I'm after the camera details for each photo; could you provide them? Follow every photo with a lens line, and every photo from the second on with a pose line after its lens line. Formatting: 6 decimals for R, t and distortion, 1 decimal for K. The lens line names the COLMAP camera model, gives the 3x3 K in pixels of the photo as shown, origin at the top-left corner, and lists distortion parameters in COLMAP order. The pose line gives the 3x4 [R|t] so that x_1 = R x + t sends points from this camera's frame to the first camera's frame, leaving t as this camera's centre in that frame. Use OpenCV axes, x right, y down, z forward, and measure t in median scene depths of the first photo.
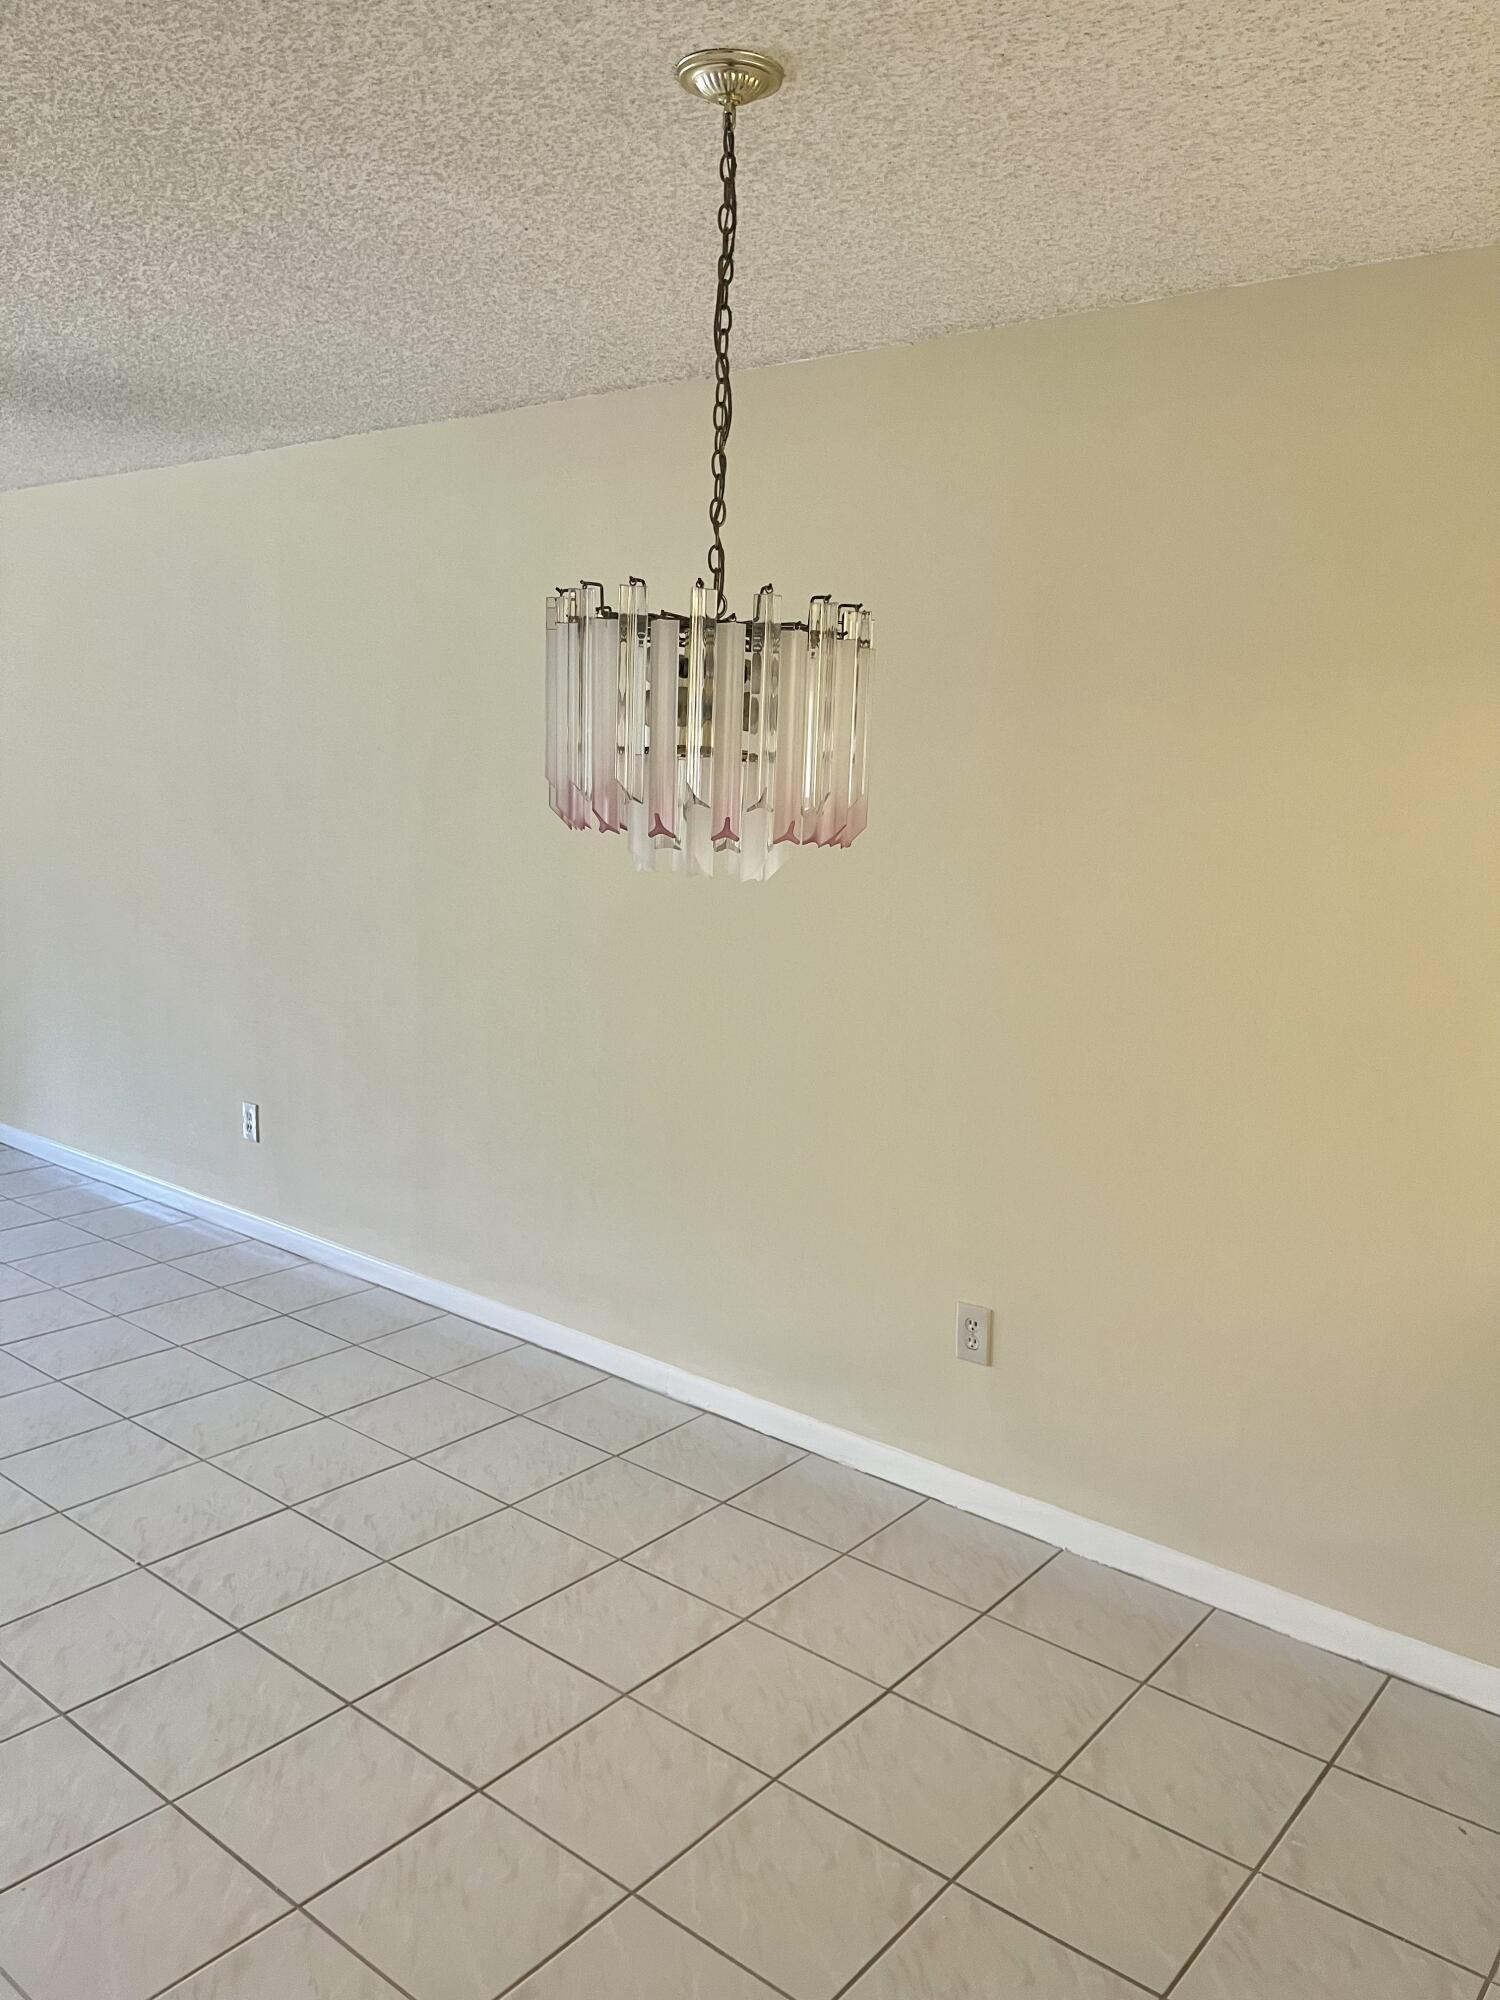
lens RADIAL K [[1521.6, 0, 752.6], [0, 1521.6, 1020.1], [0, 0, 1]] dist [0.084622, -0.137850]
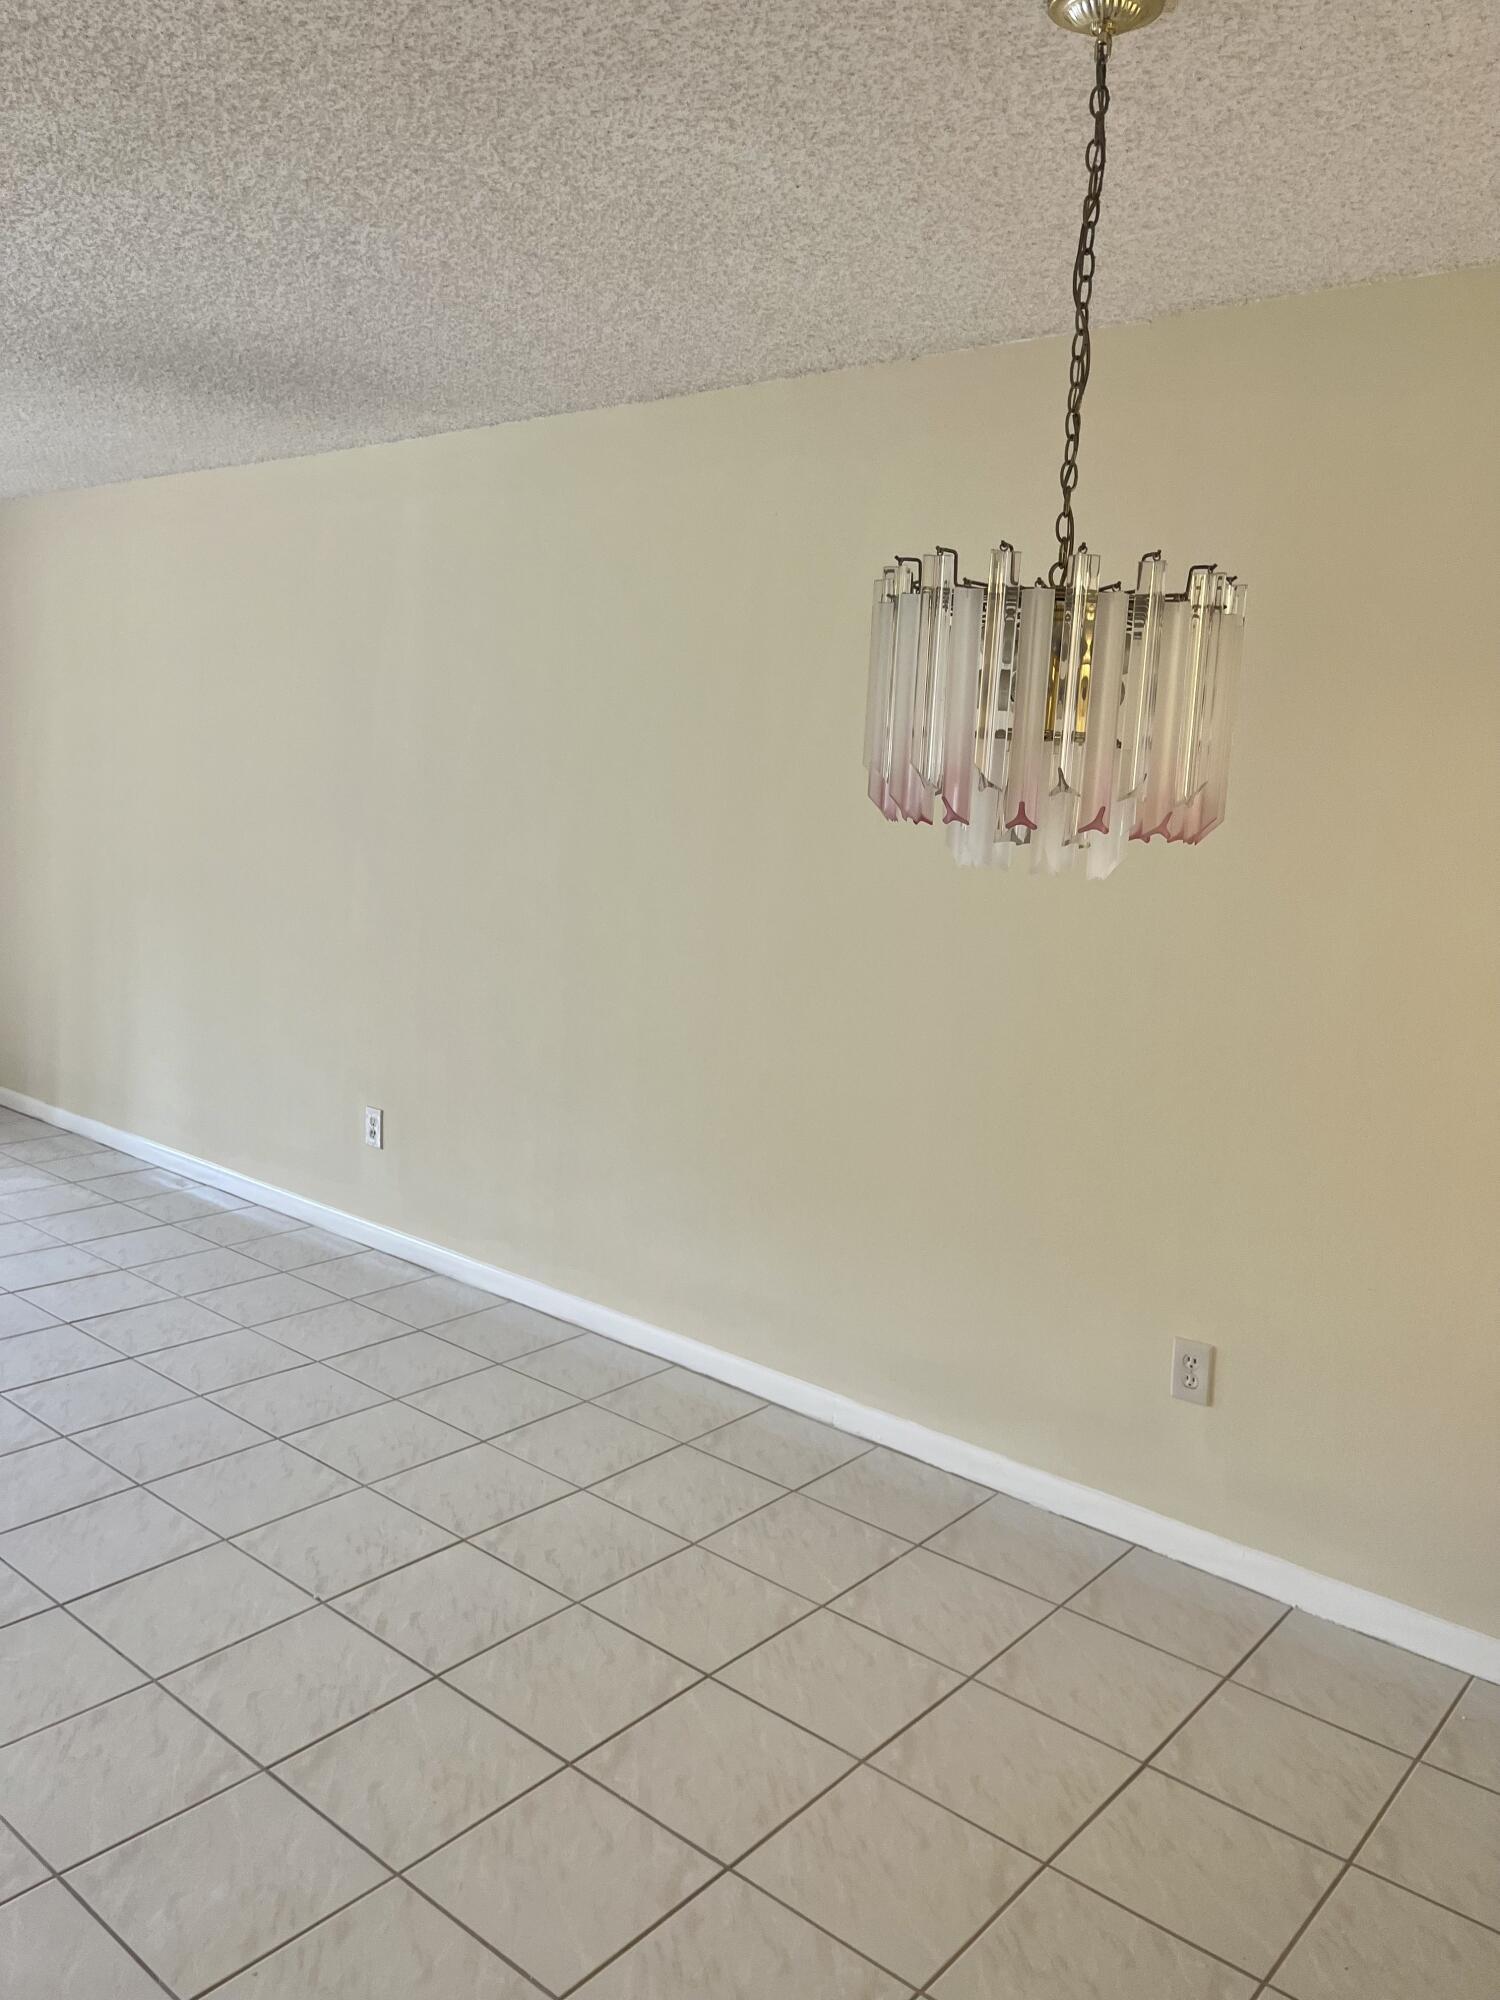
lens RADIAL K [[1524.6, 0, 750.0], [0, 1524.6, 1000.0], [0, 0, 1]] dist [0.082336, -0.129759]
pose [[0.999675, 0.016858, -0.019140, -0.148759], [-0.017240, 0.999651, -0.020007, 0.001809], [0.018796, 0.020330, 0.999617, 0.068180]]
